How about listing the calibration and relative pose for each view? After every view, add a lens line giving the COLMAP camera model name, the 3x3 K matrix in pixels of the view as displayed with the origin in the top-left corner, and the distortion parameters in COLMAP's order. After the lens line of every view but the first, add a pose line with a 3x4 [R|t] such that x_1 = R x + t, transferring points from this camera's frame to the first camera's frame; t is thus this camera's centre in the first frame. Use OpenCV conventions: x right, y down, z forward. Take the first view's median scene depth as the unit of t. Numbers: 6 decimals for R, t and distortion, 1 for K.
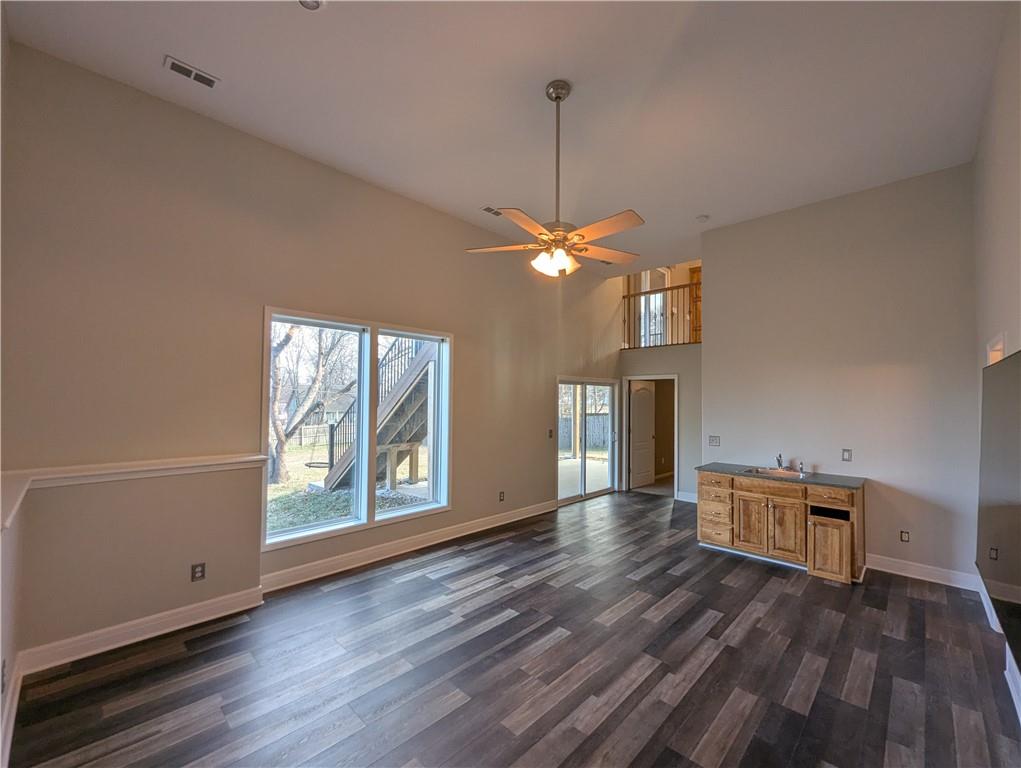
lens RADIAL K [[425.7, 0, 507.0], [0, 425.7, 386.2], [0, 0, 1]] dist [0.002819, -0.002993]
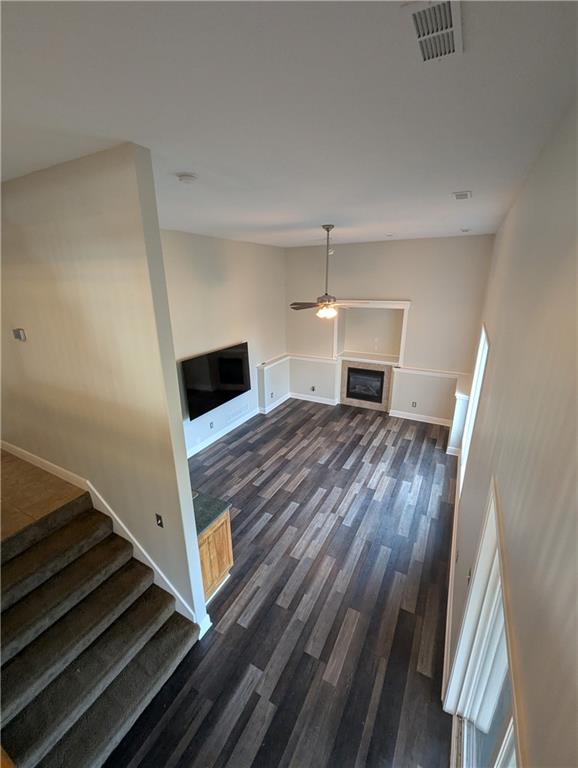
lens RADIAL K [[320.2, 0, 288.6], [0, 320.2, 383.8], [0, 0, 1]] dist [0.002819, -0.002993]
pose [[-0.960940, 0.084090, -0.263674, 0.733006], [0.006712, 0.959525, 0.281545, -0.377565], [0.276677, 0.268778, -0.922610, 2.429585]]
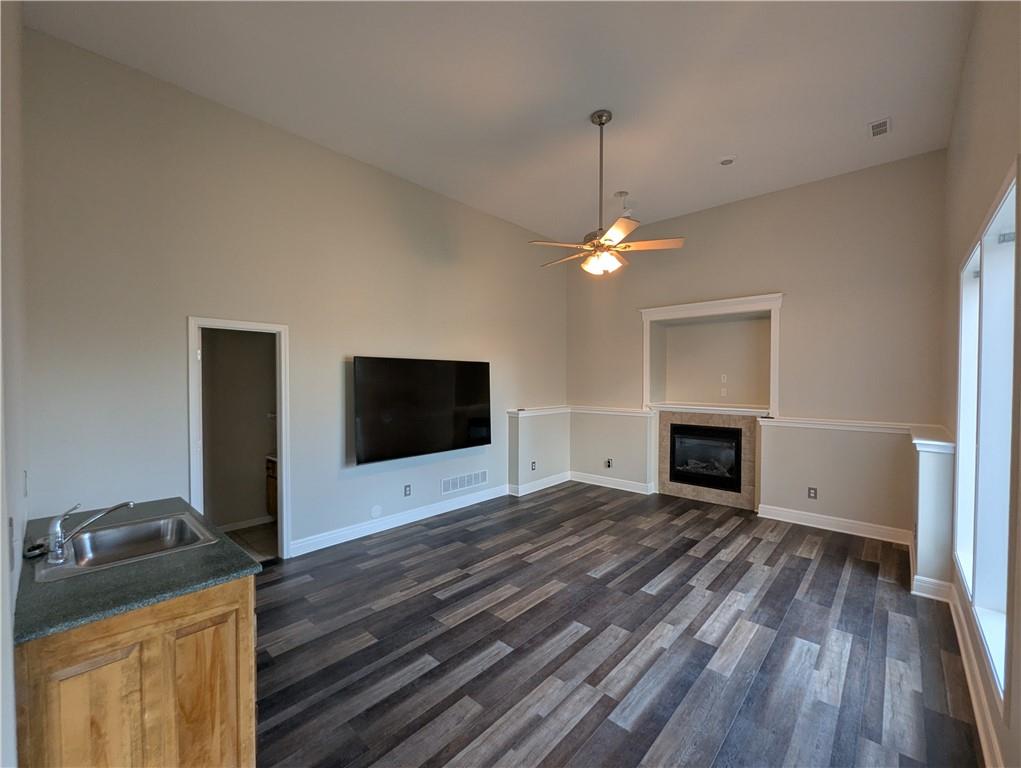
lens RADIAL K [[425.7, 0, 510.8], [0, 425.7, 388.3], [0, 0, 1]] dist [0.002819, -0.002993]
pose [[-0.999140, -0.011876, -0.039732, 0.389679], [-0.011464, 0.999878, -0.010573, 0.078105], [0.039853, -0.010108, -0.999154, 2.047285]]
